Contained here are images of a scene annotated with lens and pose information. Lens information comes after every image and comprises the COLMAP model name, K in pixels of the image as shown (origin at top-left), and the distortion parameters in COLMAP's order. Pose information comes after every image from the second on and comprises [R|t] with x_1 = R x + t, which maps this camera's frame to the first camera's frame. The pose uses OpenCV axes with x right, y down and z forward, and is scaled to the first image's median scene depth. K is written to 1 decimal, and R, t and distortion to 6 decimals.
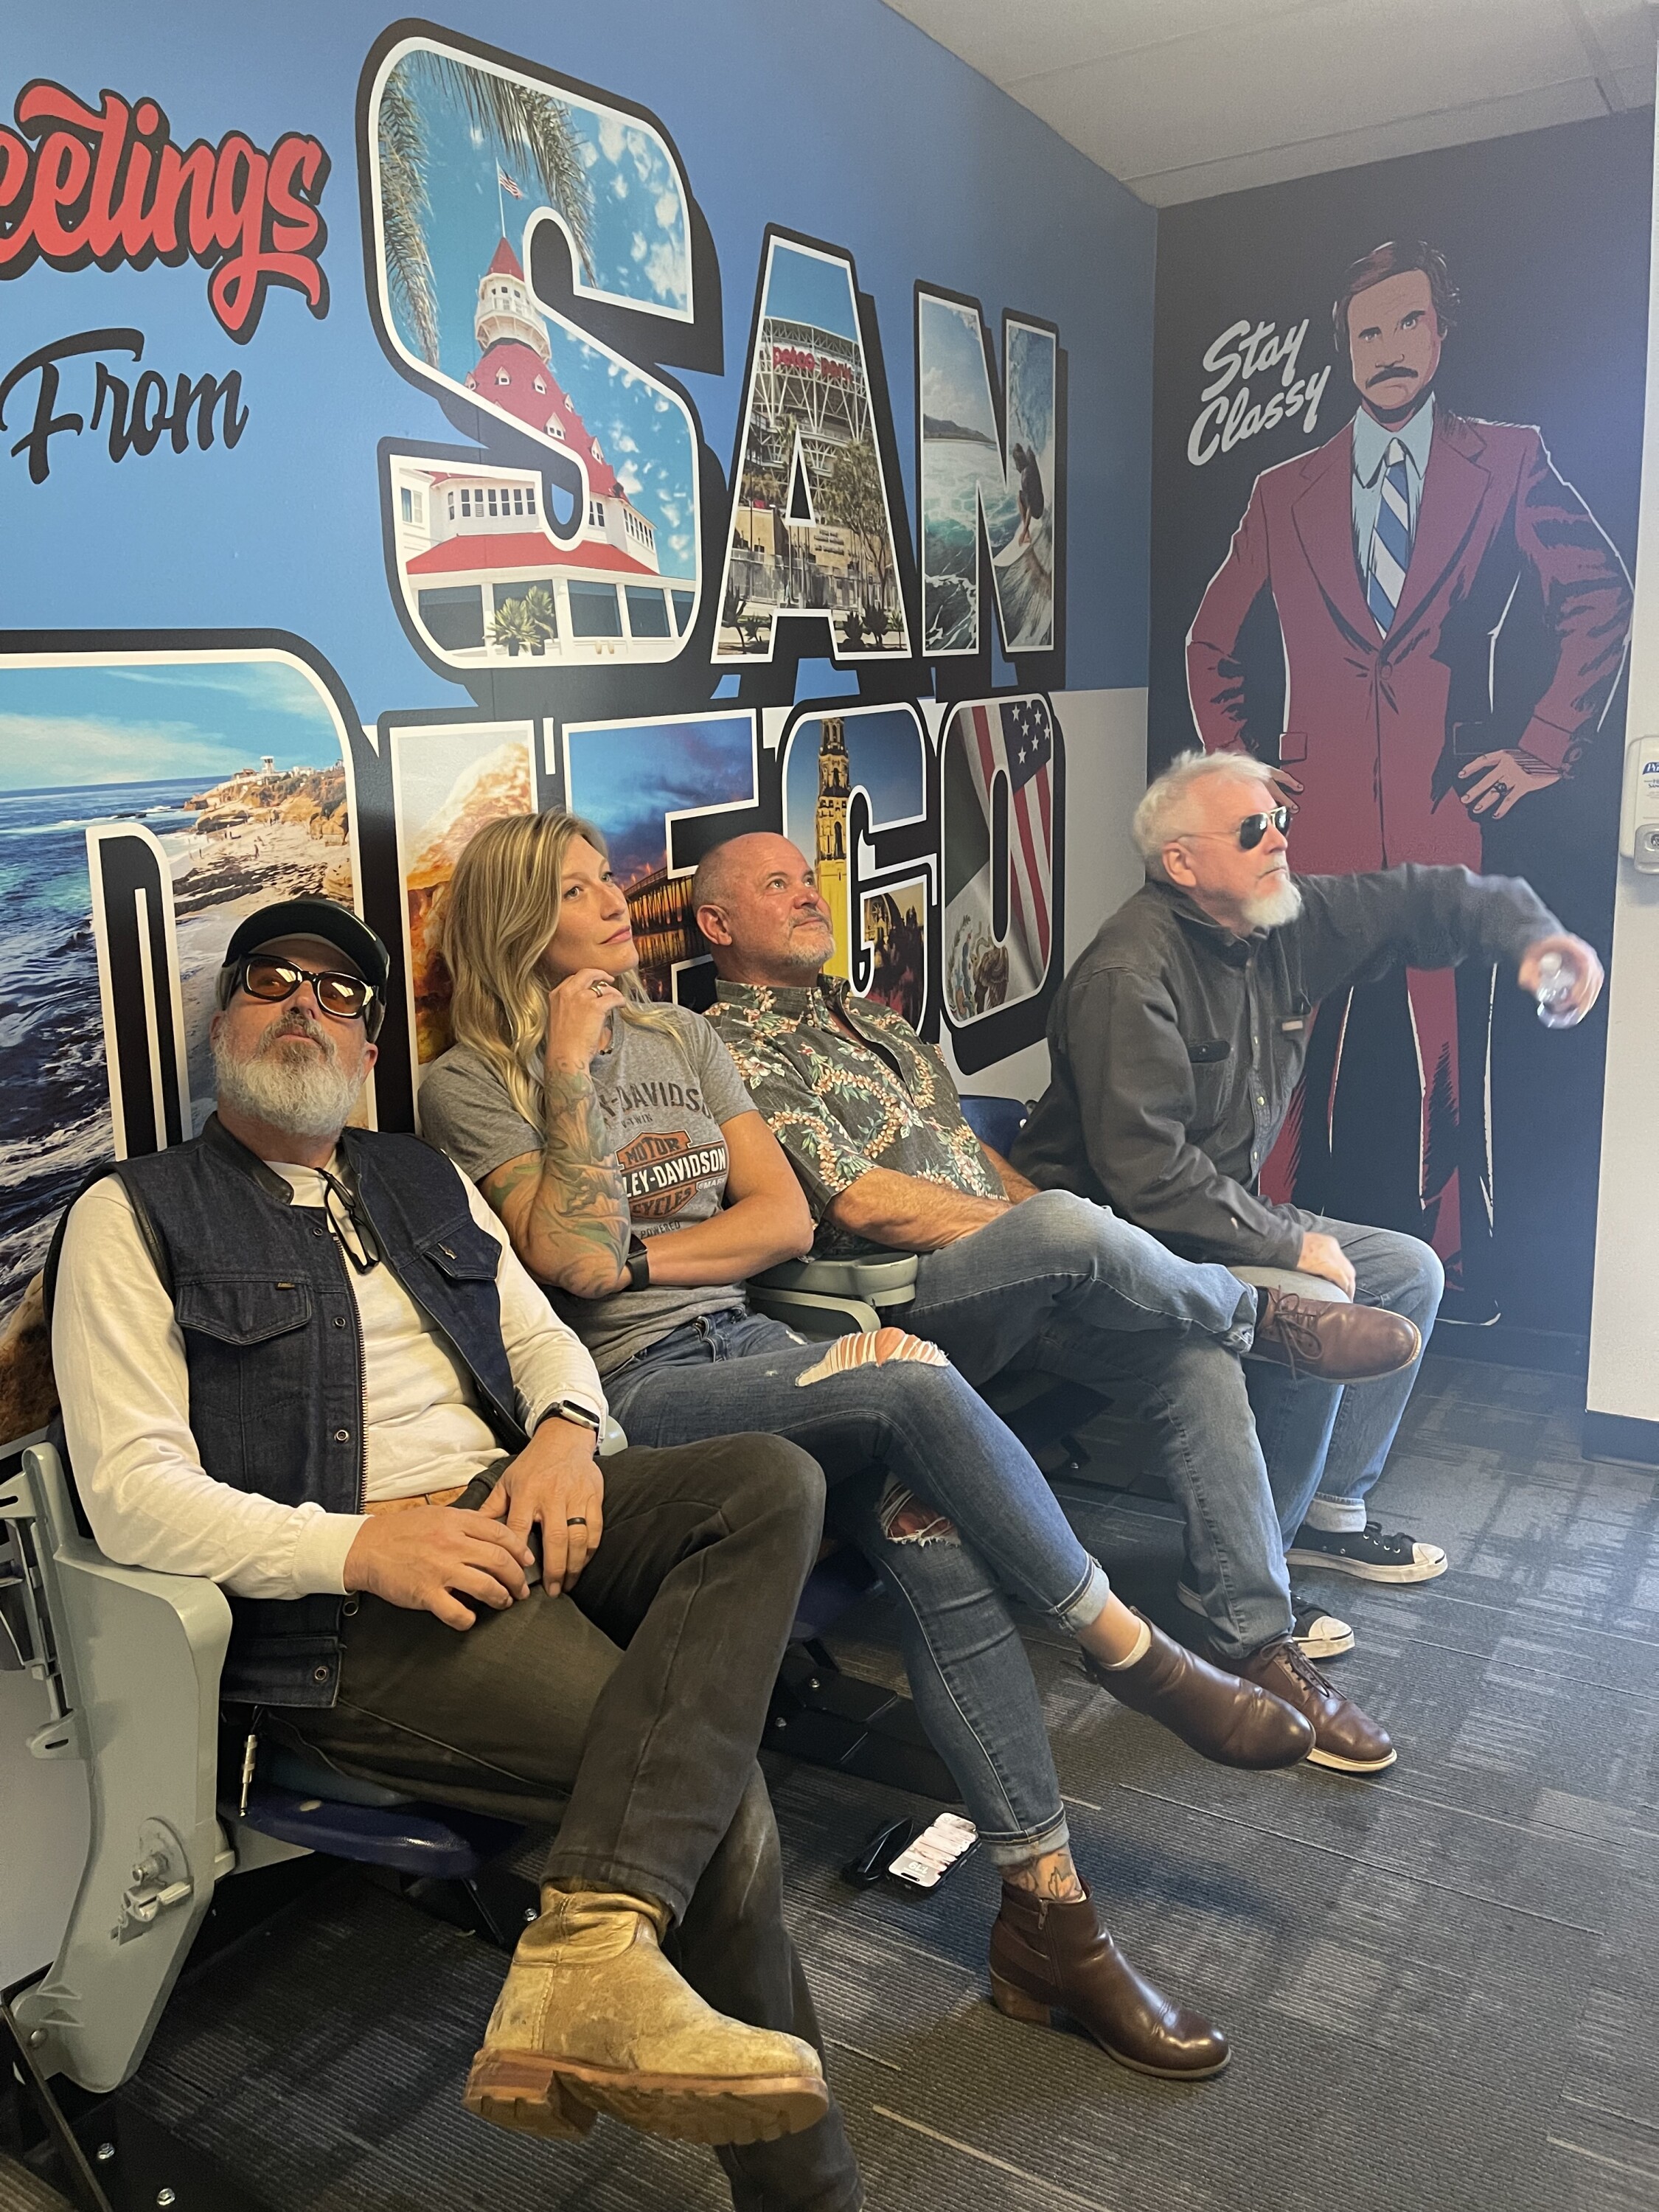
lens RADIAL K [[1633.1, 0, 830.1], [0, 1633.1, 1093.9], [0, 0, 1]] dist [0.043070, -0.053375]
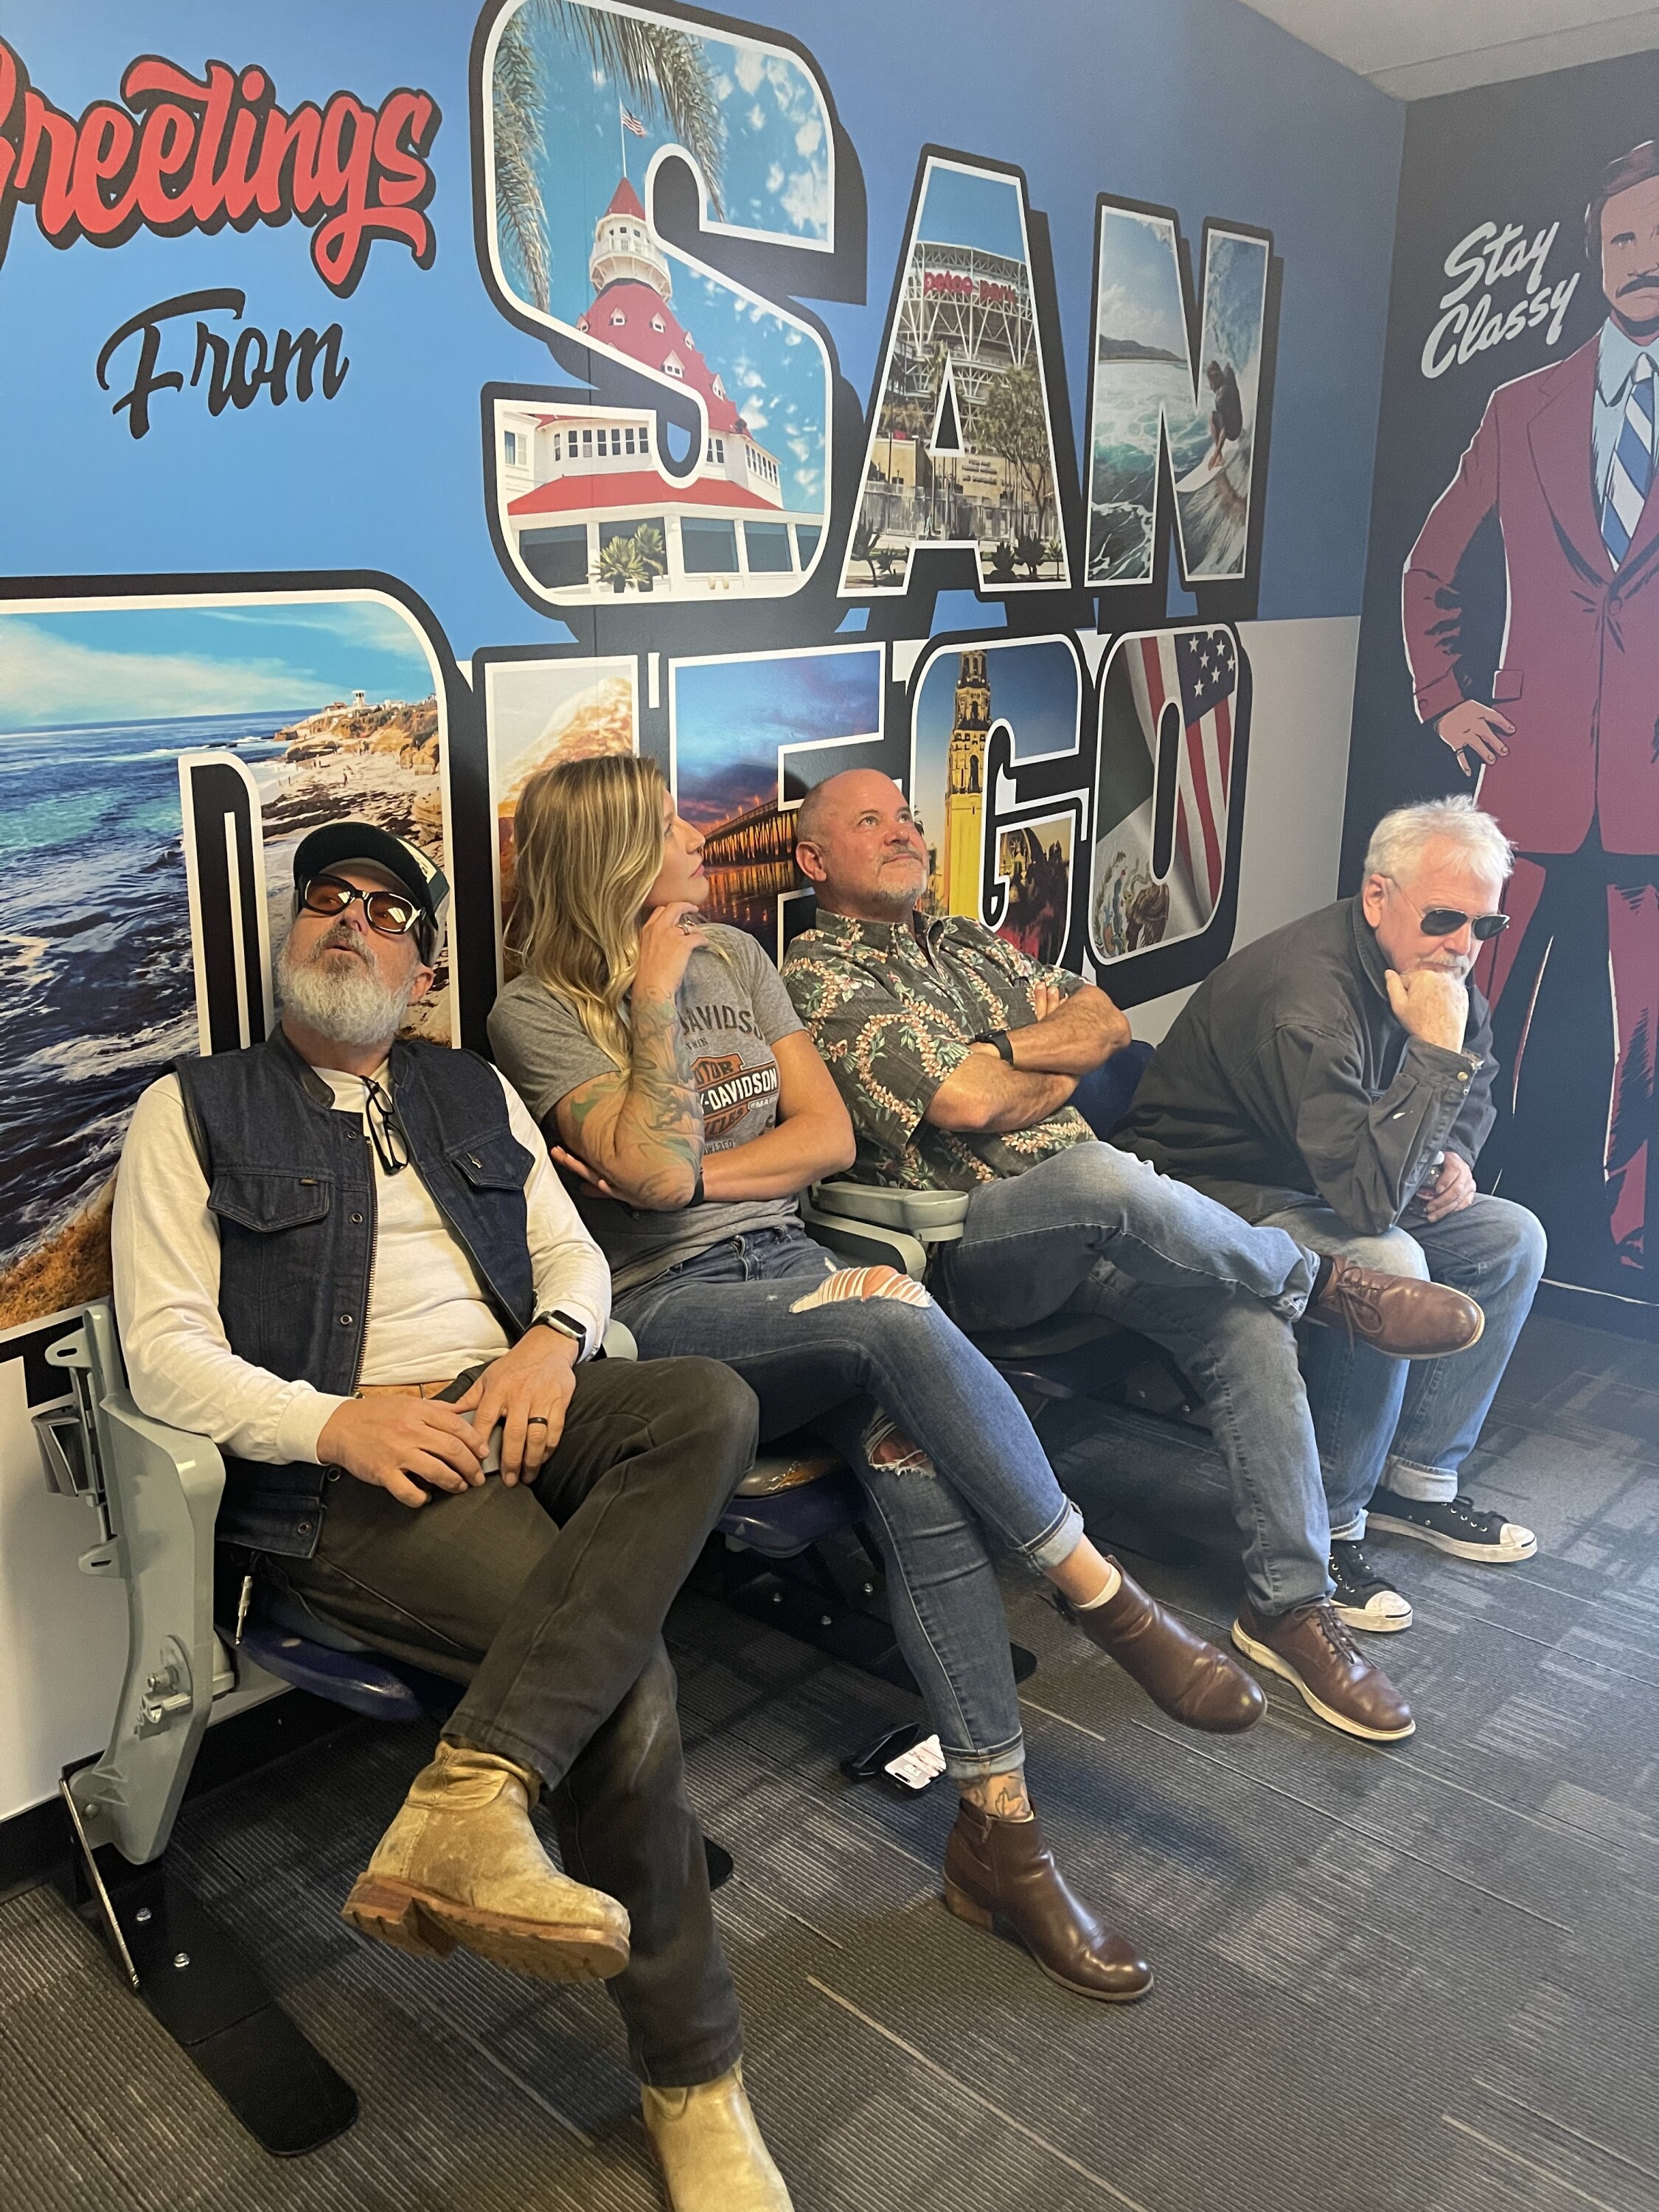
lens RADIAL K [[1625.1, 0, 829.5], [0, 1625.1, 1106.0], [0, 0, 1]] dist [0.046618, -0.056047]
pose [[0.984410, 0.073548, -0.159773, 0.138070], [-0.062659, 0.995423, 0.072158, -0.028014], [0.164348, -0.061022, 0.984513, -0.019553]]
